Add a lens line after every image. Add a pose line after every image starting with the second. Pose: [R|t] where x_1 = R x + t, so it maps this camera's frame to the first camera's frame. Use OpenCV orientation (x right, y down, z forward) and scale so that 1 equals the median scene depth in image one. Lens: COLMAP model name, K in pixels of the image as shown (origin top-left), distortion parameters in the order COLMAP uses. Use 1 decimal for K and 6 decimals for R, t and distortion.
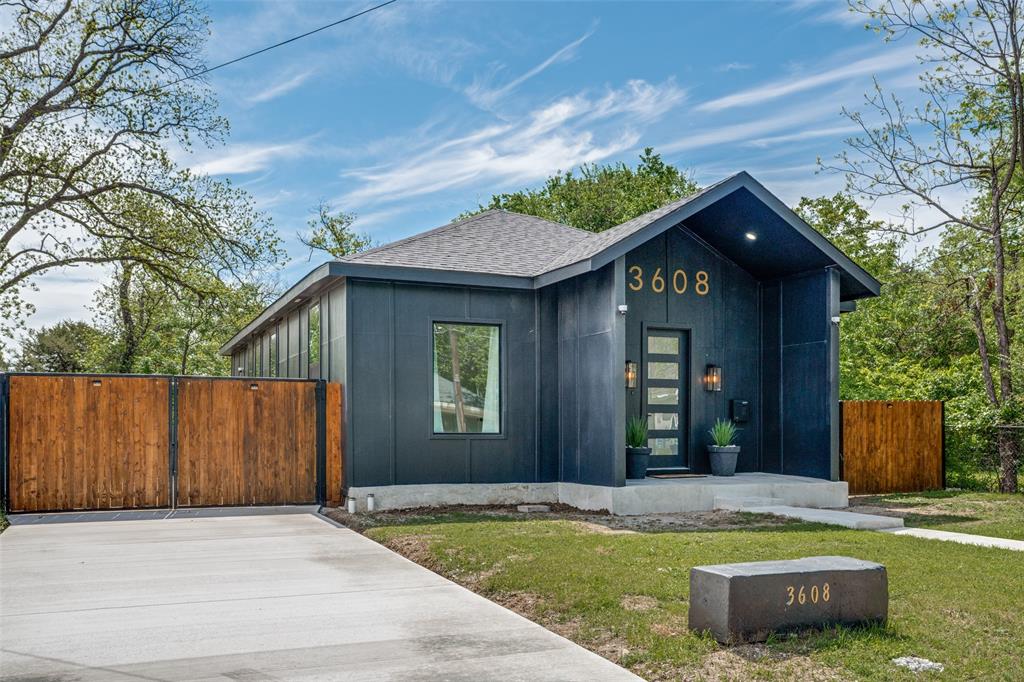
lens RADIAL K [[920.5, 0, 512.5], [0, 920.5, 337.7], [0, 0, 1]] dist [0.002161, 0.011391]
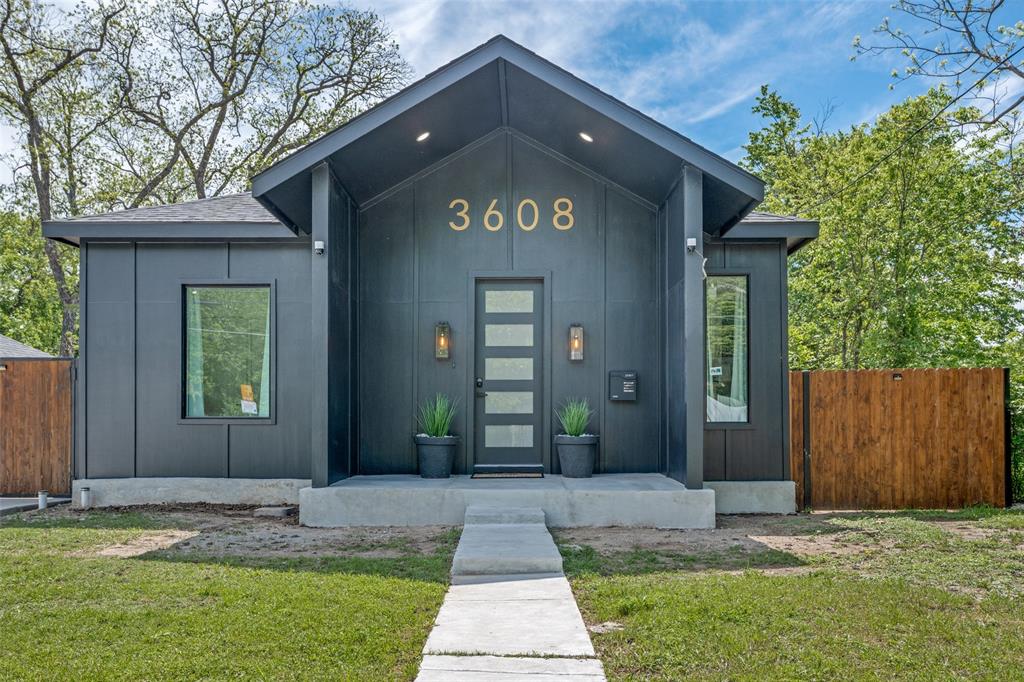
lens RADIAL K [[838.7, 0, 511.3], [0, 838.7, 350.3], [0, 0, 1]] dist [-0.010882, 0.010441]
pose [[0.912717, -0.036739, -0.406938, 0.437272], [0.040382, 0.999184, 0.000364, 0.047417], [0.406593, -0.016765, 0.913456, 0.369939]]
